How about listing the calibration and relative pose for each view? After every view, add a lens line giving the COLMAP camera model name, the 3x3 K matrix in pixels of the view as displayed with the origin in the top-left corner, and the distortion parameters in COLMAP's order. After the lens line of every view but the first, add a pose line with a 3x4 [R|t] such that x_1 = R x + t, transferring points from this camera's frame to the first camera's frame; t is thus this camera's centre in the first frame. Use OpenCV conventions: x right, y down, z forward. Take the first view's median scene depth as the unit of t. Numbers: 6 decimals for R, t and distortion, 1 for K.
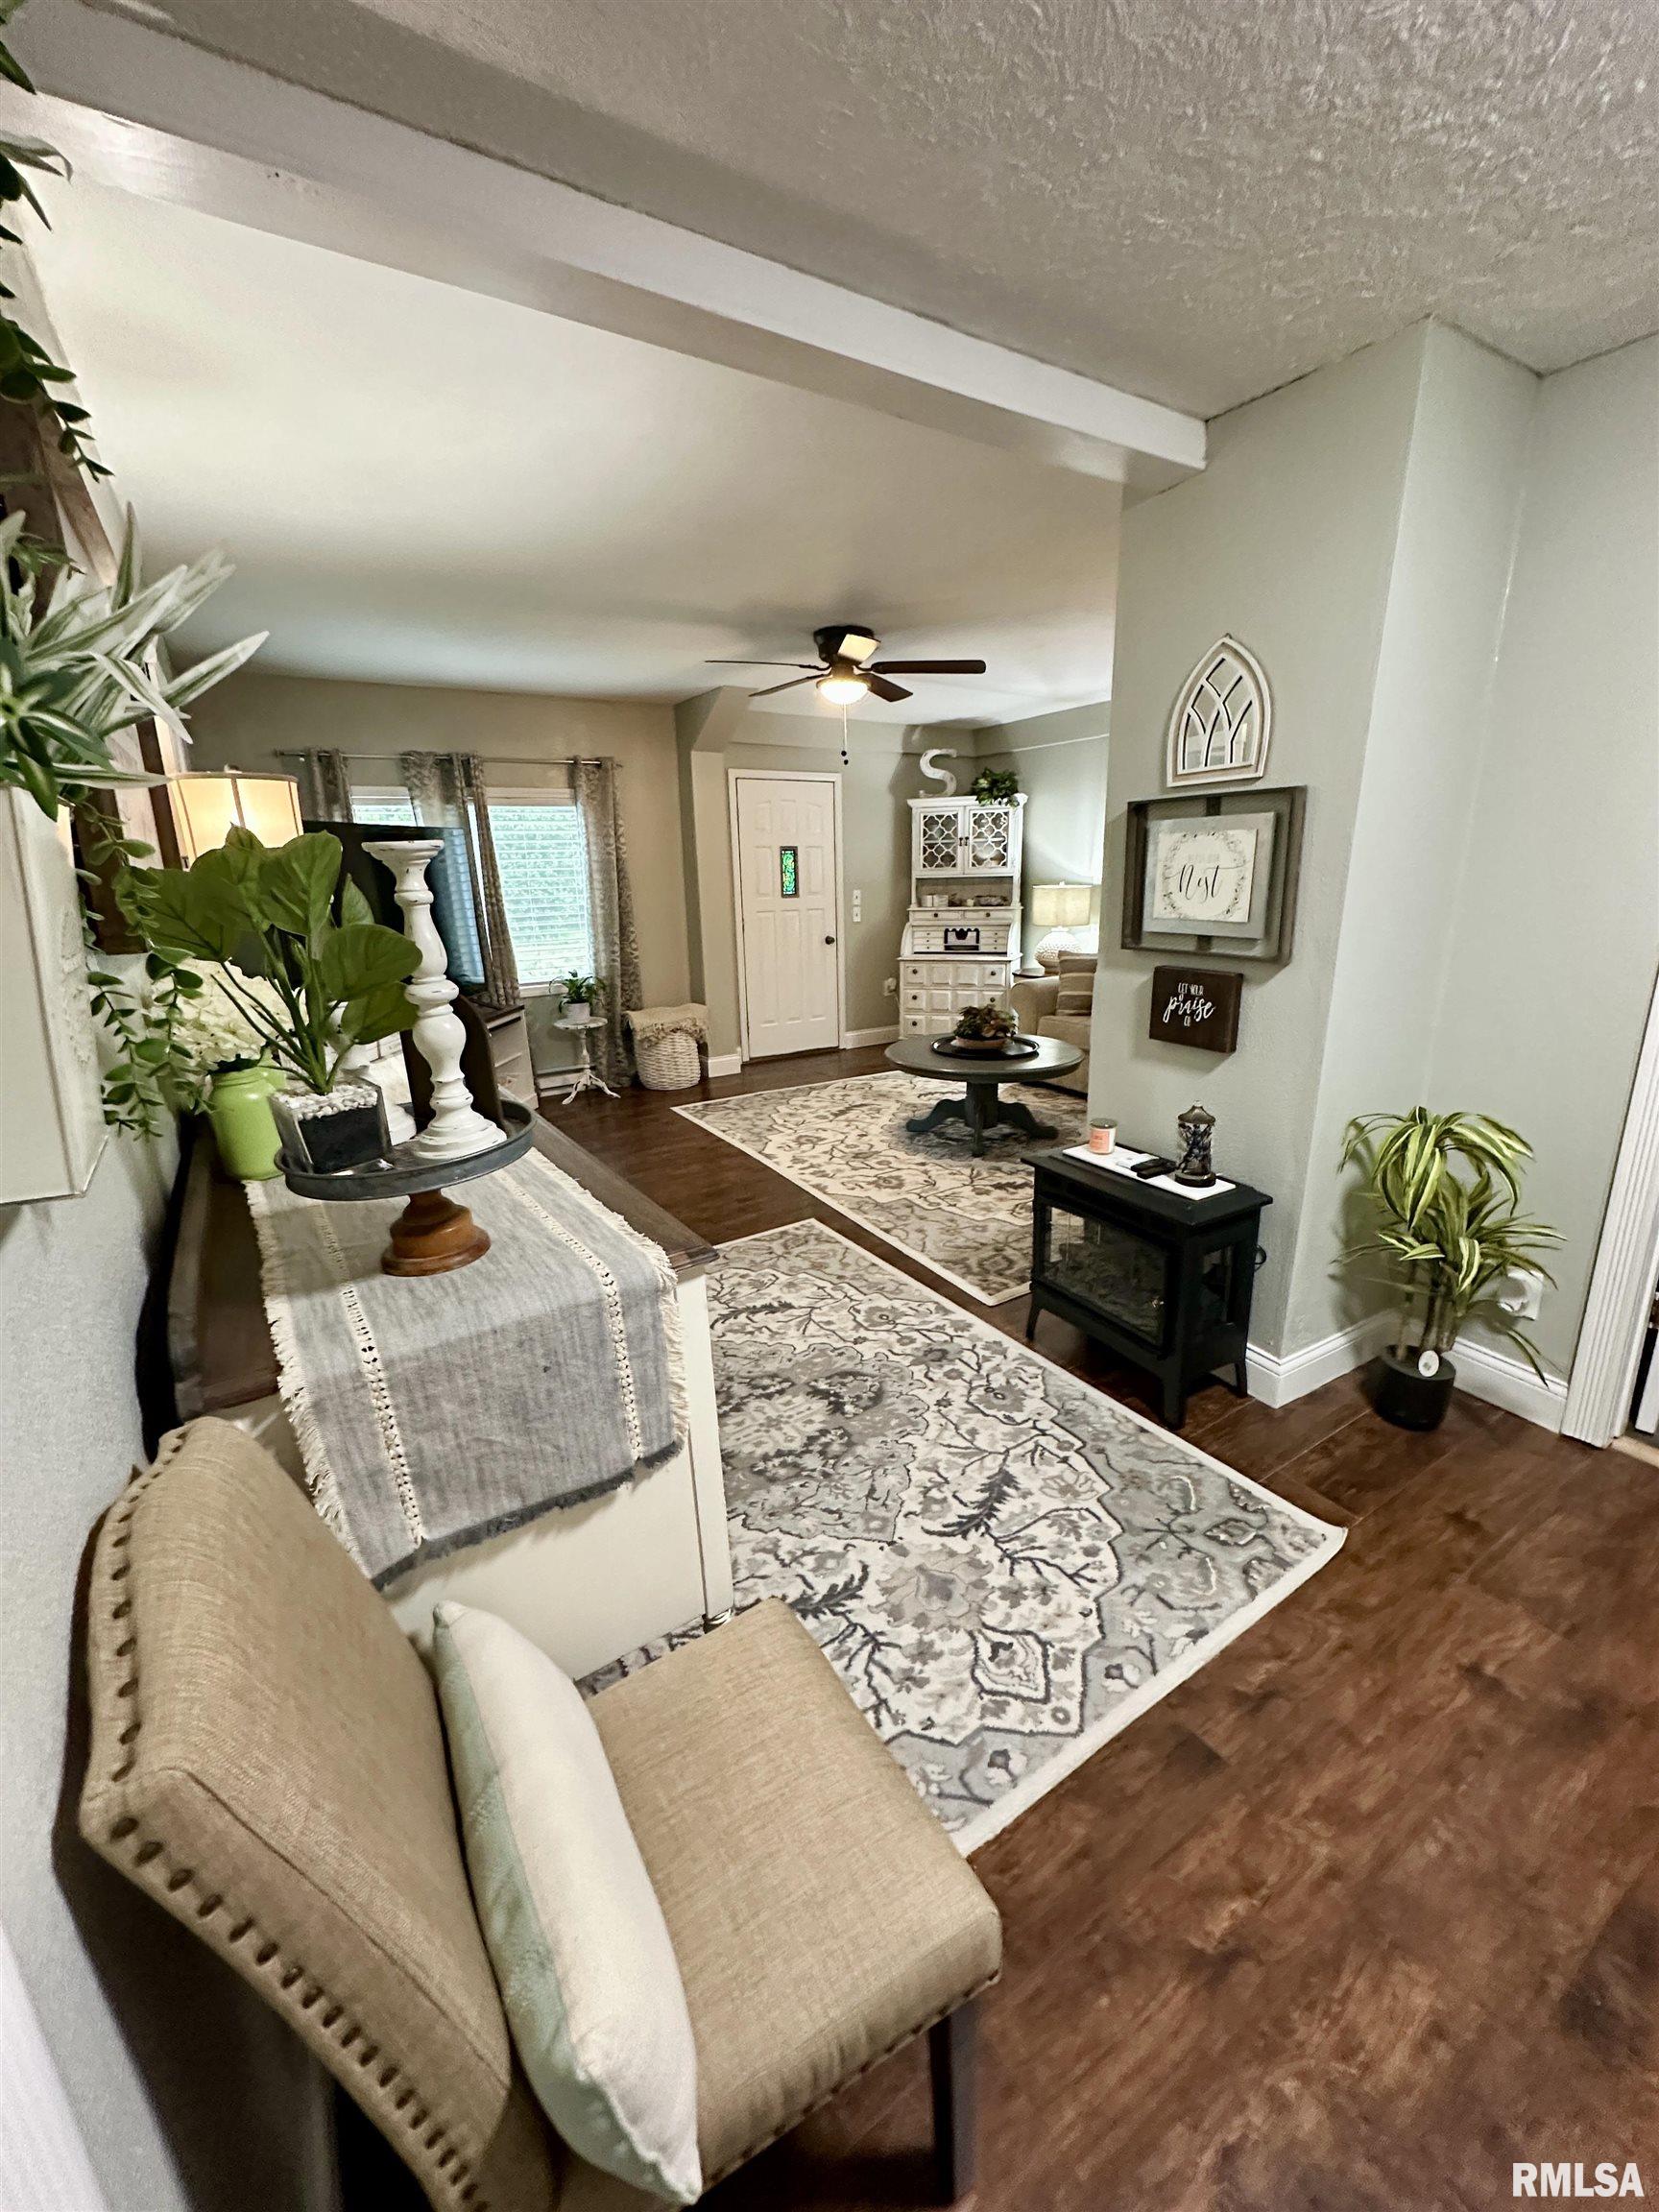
lens RADIAL K [[883.6, 0, 833.0], [0, 883.6, 1104.8], [0, 0, 1]] dist [-0.005263, 0.001281]
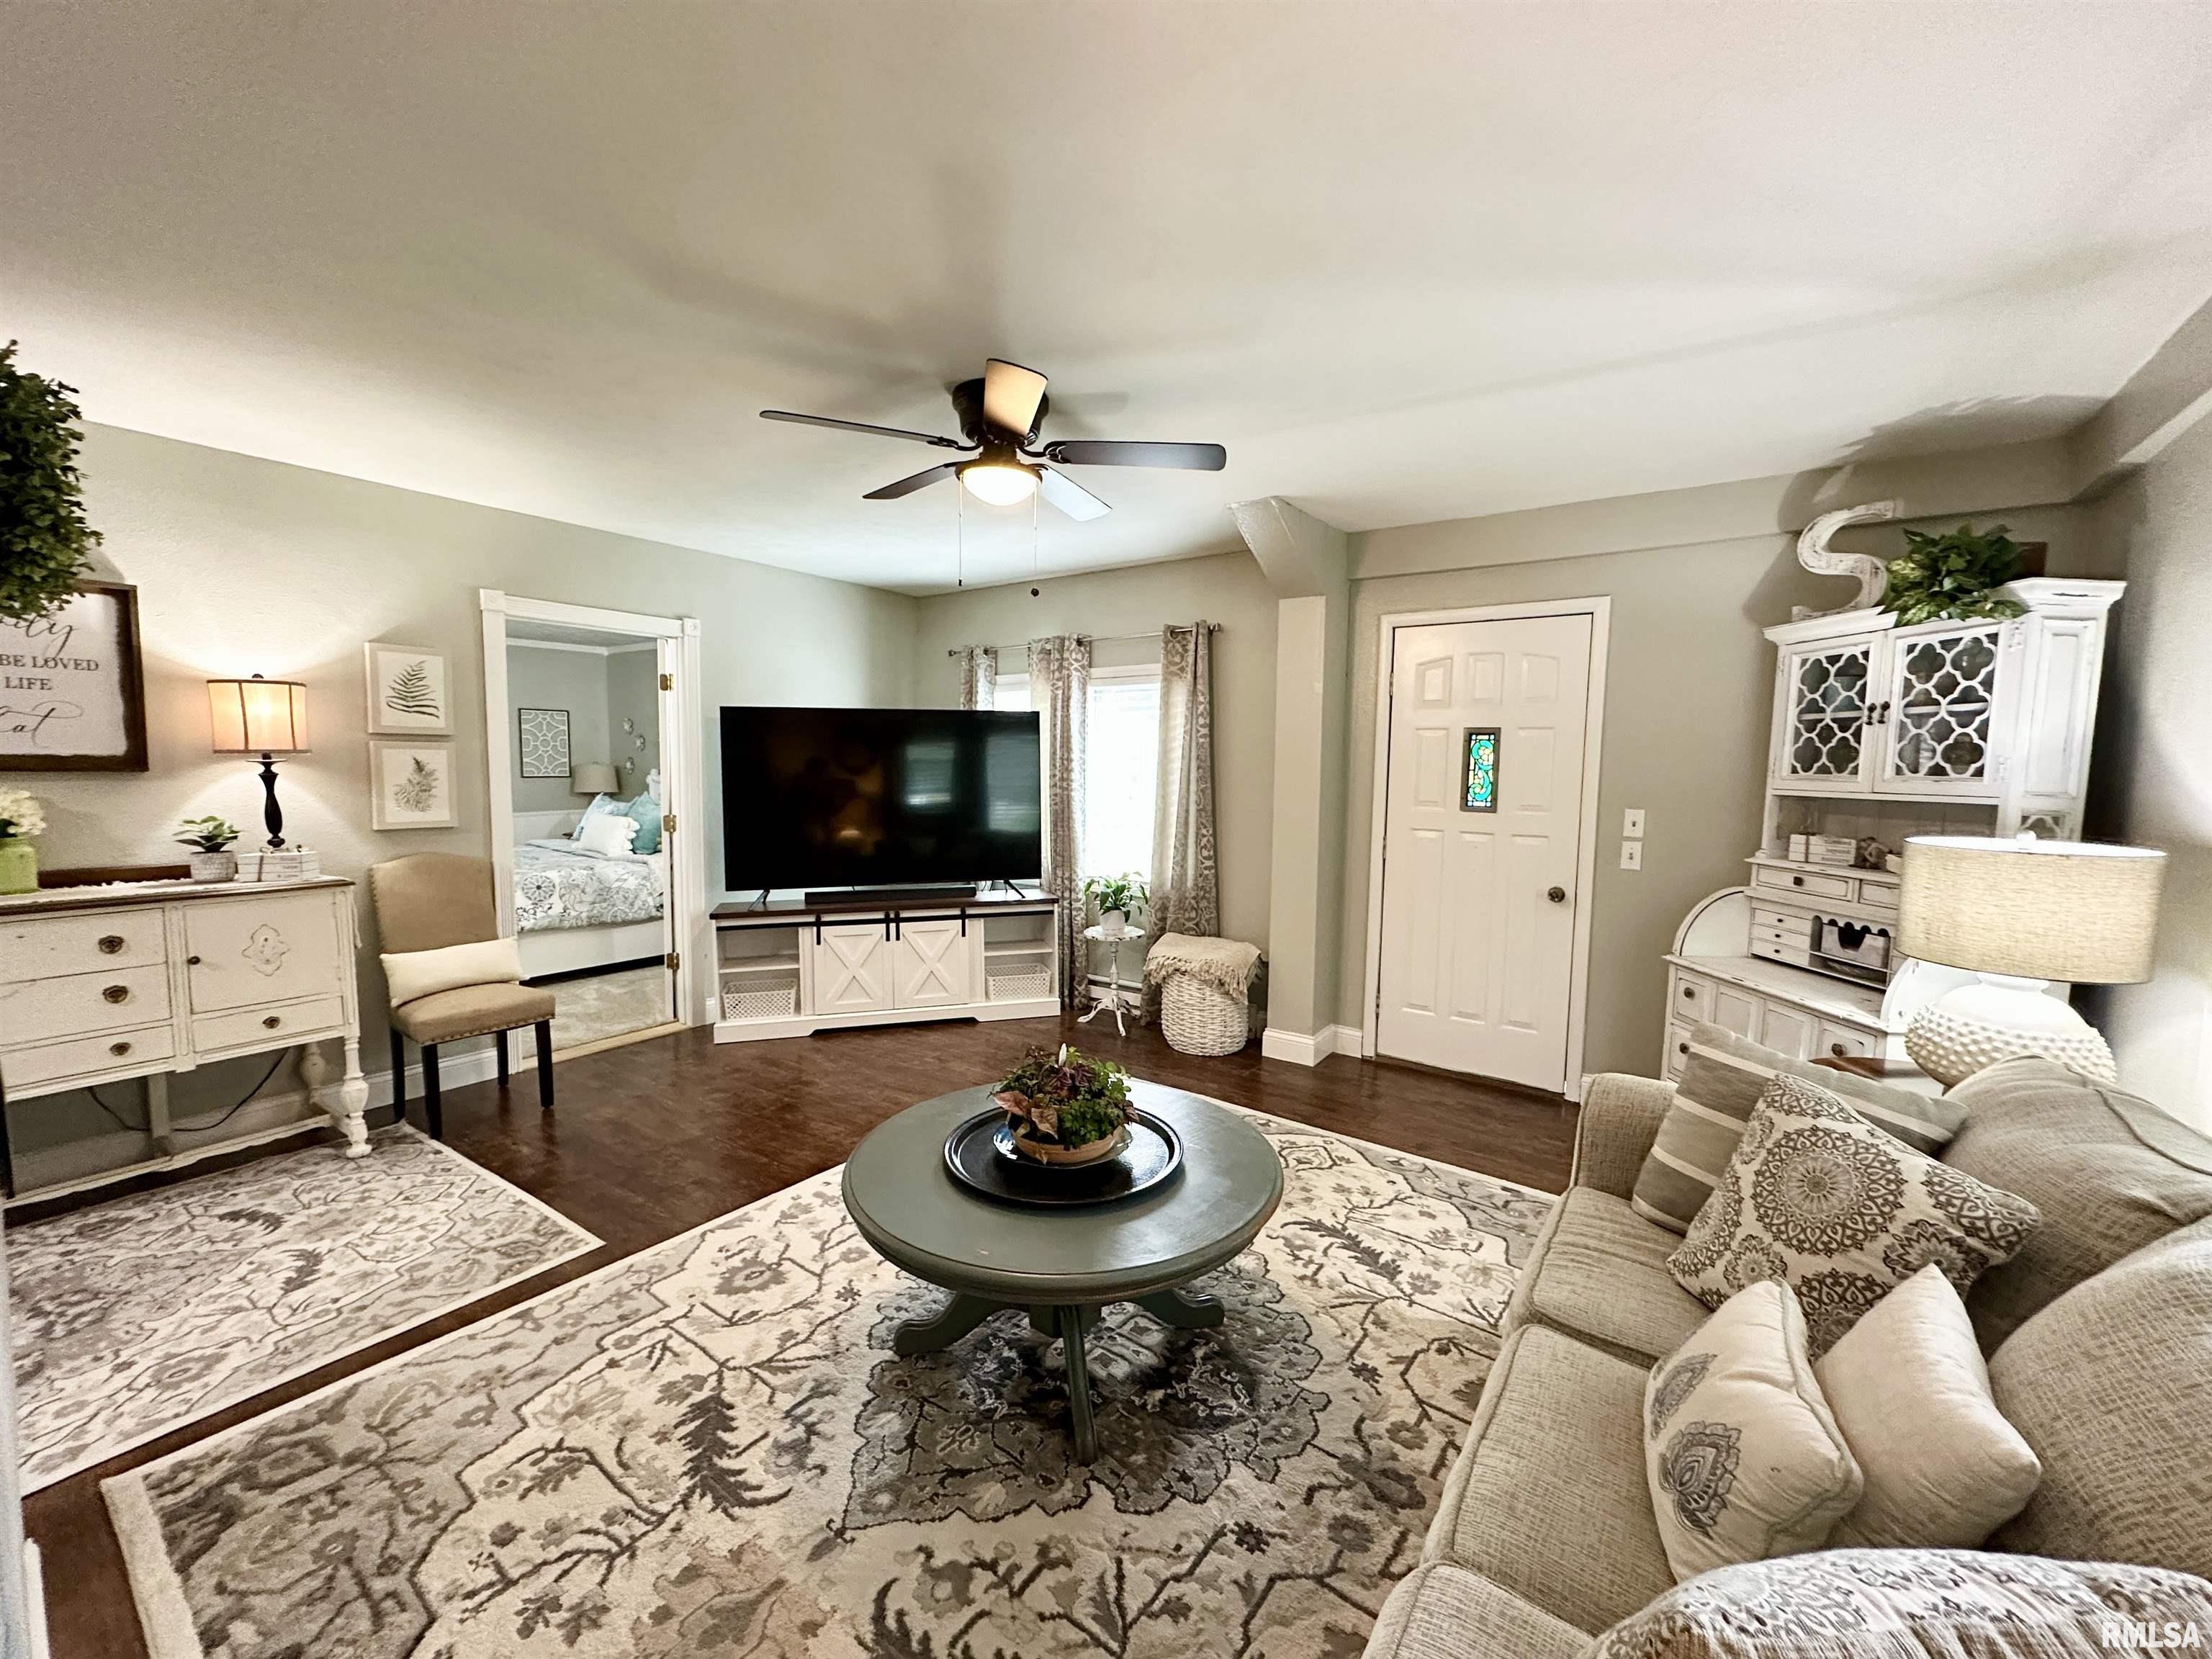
lens RADIAL K [[883.6, 0, 1106.9], [0, 883.6, 829.7], [0, 0, 1]] dist [-0.005263, 0.001281]
pose [[0.372878, 0.101093, -0.922357, 0.608464], [-0.260179, 0.965560, 0.000647, -0.240189], [0.890657, 0.239736, 0.386338, 0.837229]]
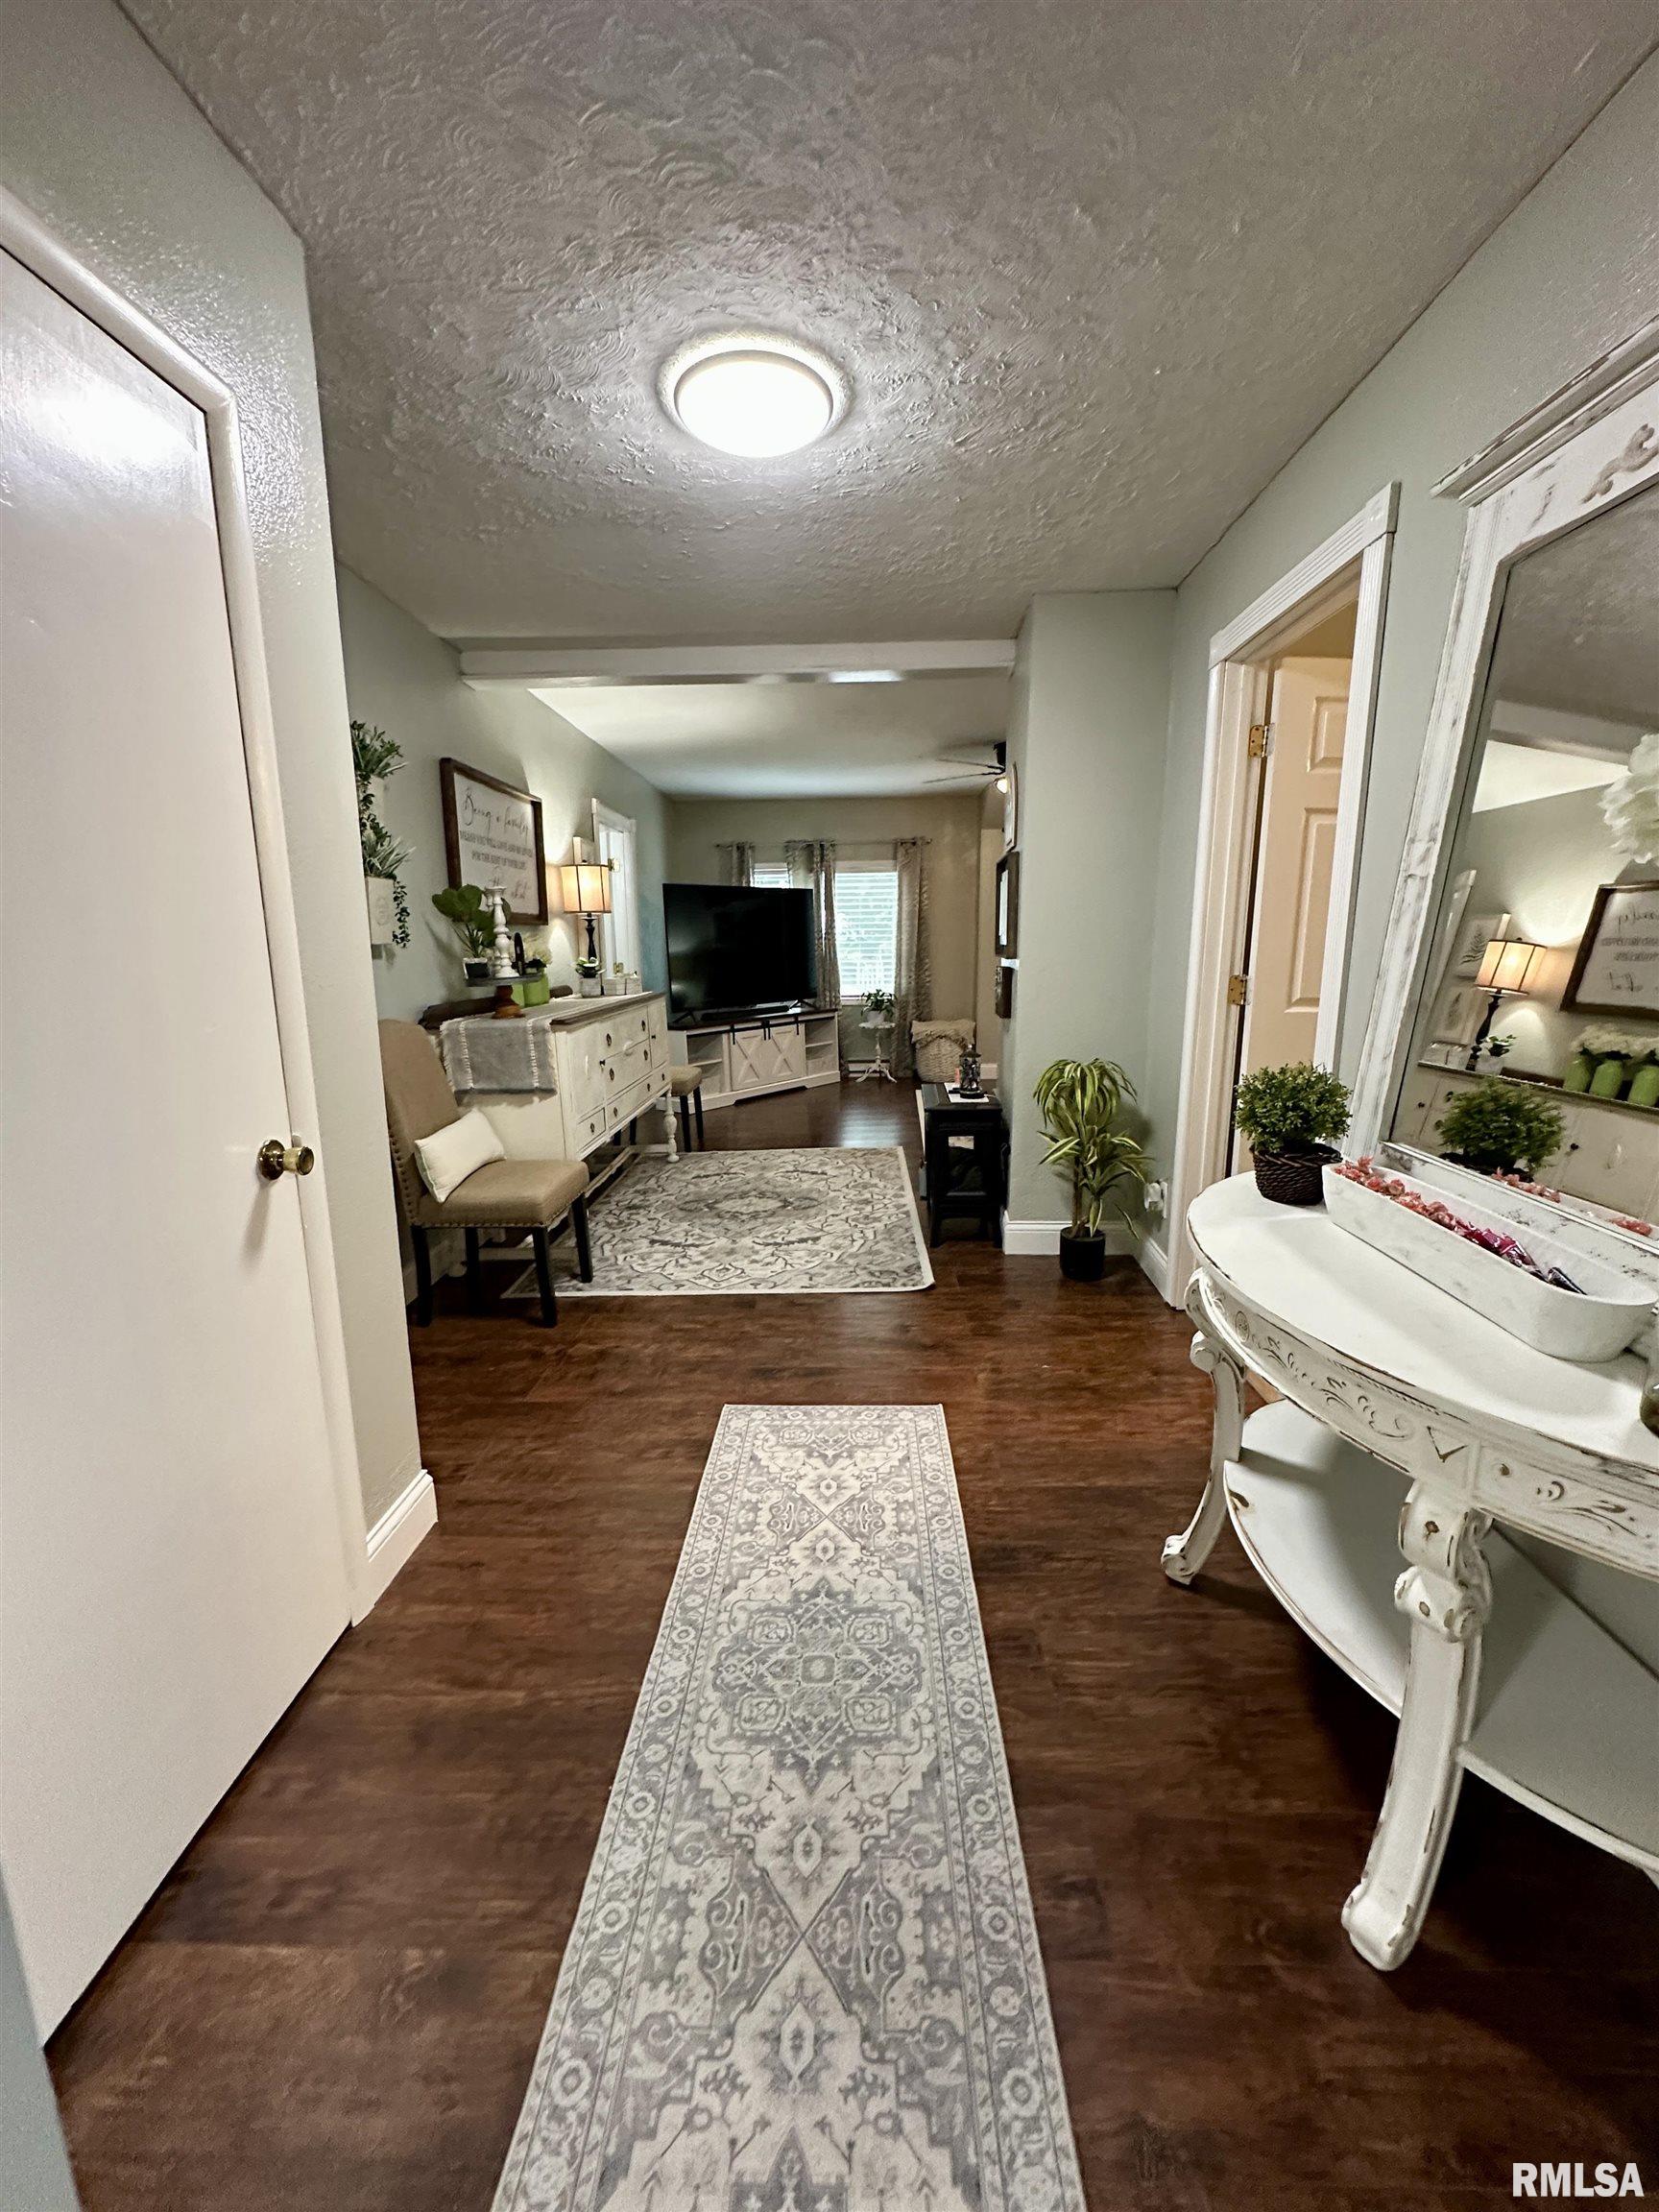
lens RADIAL K [[883.6, 0, 834.4], [0, 883.6, 1101.8], [0, 0, 1]] dist [-0.005263, 0.001281]
pose [[0.828247, 0.115316, -0.548370, 0.563366], [-0.153483, 0.987858, -0.024083, 0.090310], [0.538934, 0.104112, 0.835889, -0.239427]]
